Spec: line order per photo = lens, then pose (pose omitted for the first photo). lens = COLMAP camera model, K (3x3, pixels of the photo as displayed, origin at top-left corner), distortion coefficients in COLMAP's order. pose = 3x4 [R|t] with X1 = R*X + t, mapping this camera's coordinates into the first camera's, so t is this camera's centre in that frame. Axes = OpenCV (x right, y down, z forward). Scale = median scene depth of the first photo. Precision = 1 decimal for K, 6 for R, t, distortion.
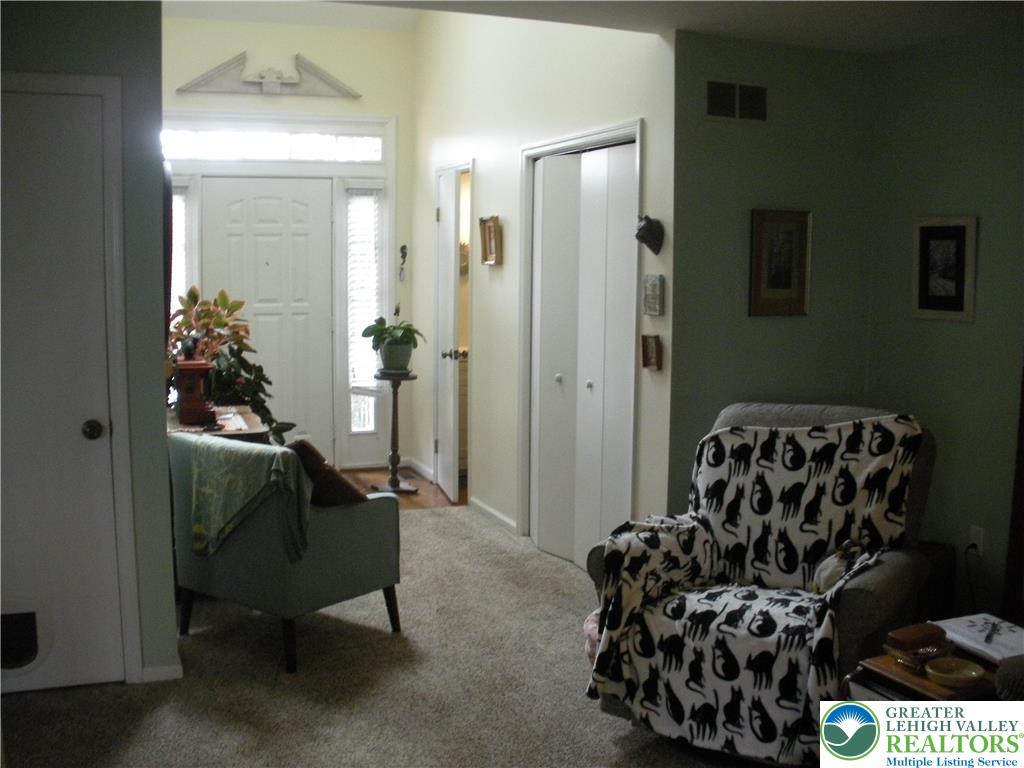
lens RADIAL K [[1077.1, 0, 507.4], [0, 1077.1, 386.0], [0, 0, 1]] dist [-0.295762, 0.341311]
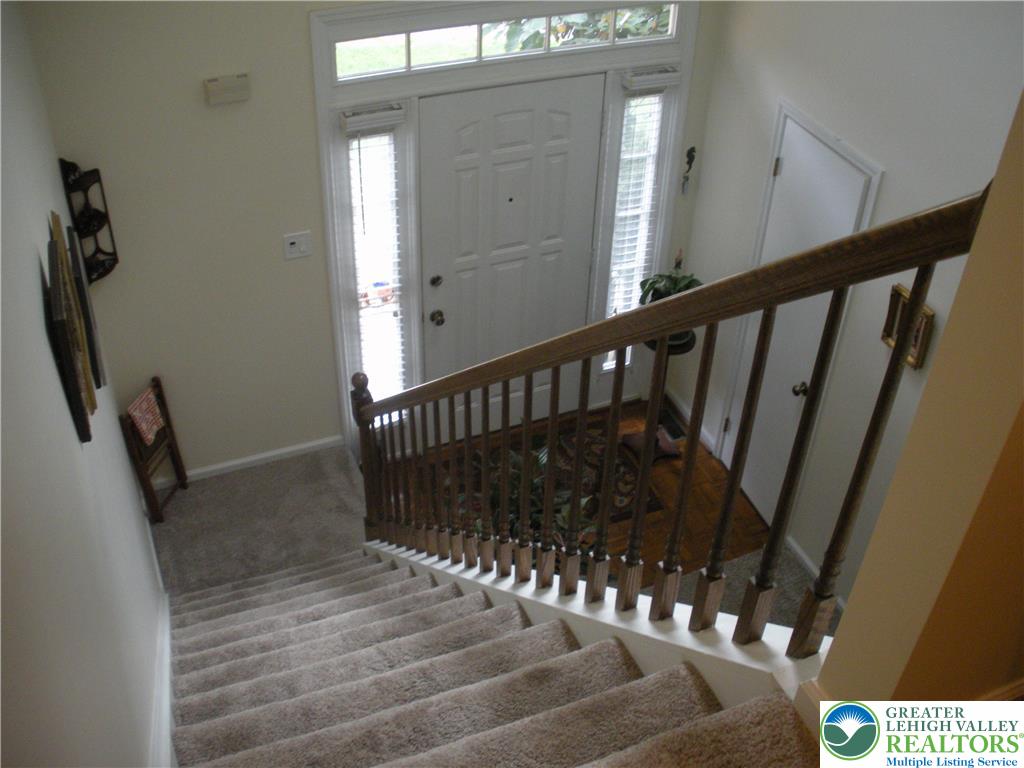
lens RADIAL K [[1077.1, 0, 507.4], [0, 1077.1, 386.0], [0, 0, 1]] dist [-0.295762, 0.341311]
pose [[0.999655, -0.002075, 0.026185, -0.245155], [-0.012411, 0.841275, 0.540464, -0.386024], [-0.023150, -0.540603, 0.840959, 0.344033]]
